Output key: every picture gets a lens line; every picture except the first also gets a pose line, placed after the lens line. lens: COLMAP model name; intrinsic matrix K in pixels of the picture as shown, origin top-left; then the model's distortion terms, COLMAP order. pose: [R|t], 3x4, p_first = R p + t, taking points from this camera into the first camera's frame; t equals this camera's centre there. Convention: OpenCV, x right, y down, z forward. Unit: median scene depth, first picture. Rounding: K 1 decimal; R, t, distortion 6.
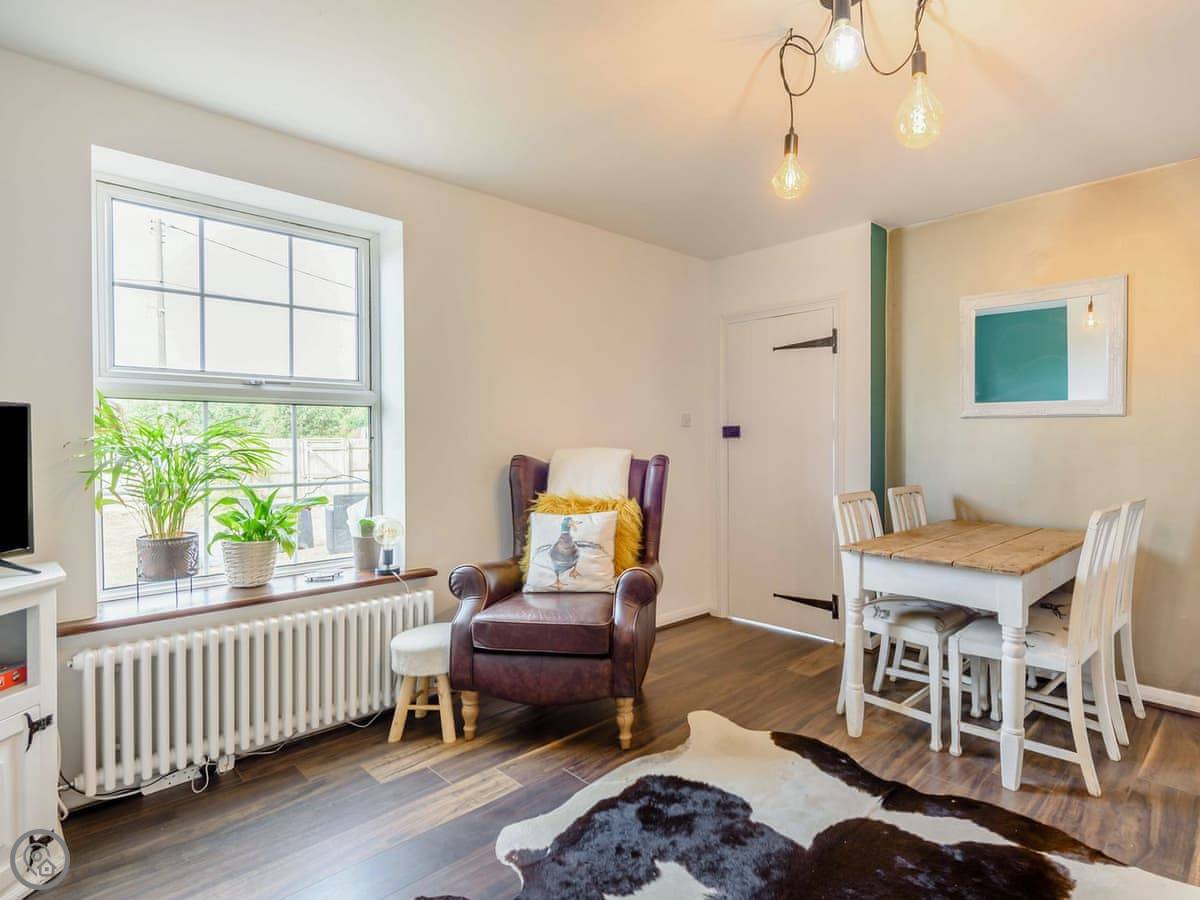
lens RADIAL K [[700.4, 0, 604.7], [0, 700.4, 447.5], [0, 0, 1]] dist [0.003680, 0.000112]
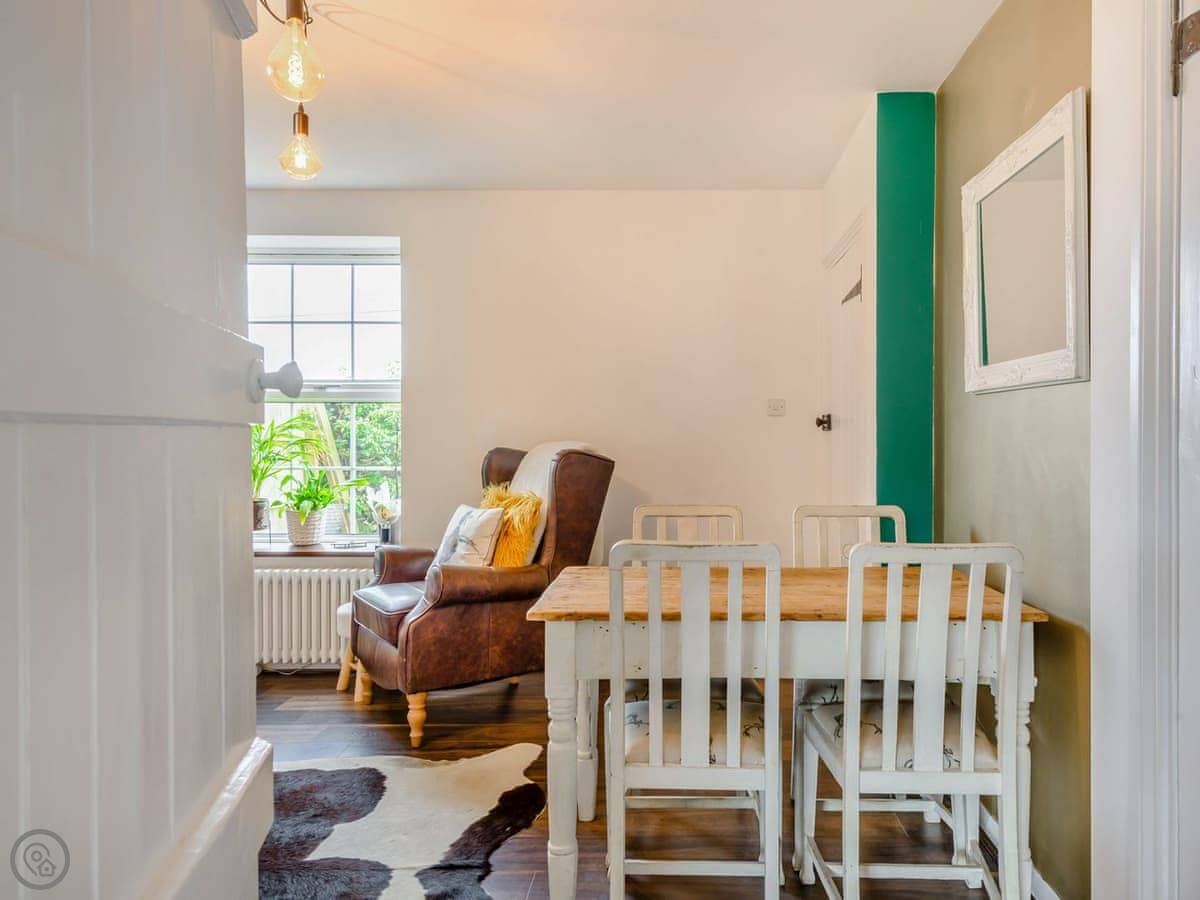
lens RADIAL K [[861.8, 0, 682.5], [0, 861.8, 439.8], [0, 0, 1]] dist [0.001882, -0.000690]
pose [[0.675662, 0.009561, -0.737150, 1.170793], [-0.011412, 0.999932, 0.002509, -0.007975], [0.737124, 0.006717, 0.675725, 0.456968]]
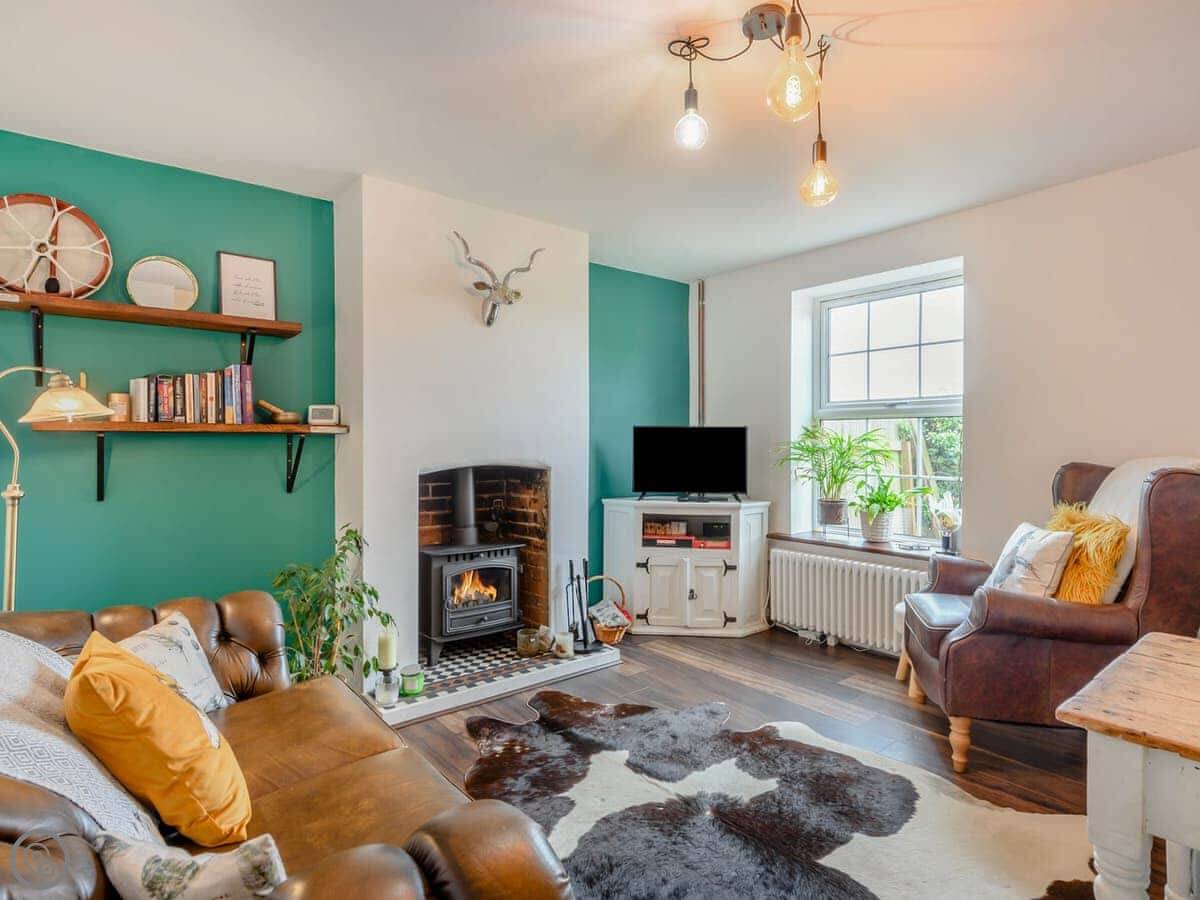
lens RADIAL K [[638.3, 0, 604.4], [0, 638.3, 445.6], [0, 0, 1]] dist [0.003164, -0.000648]
pose [[-0.144096, 0.010278, -0.989510, 0.955066], [-0.011286, 0.999864, 0.012029, -0.017359], [0.989499, 0.012901, -0.143960, 0.644977]]
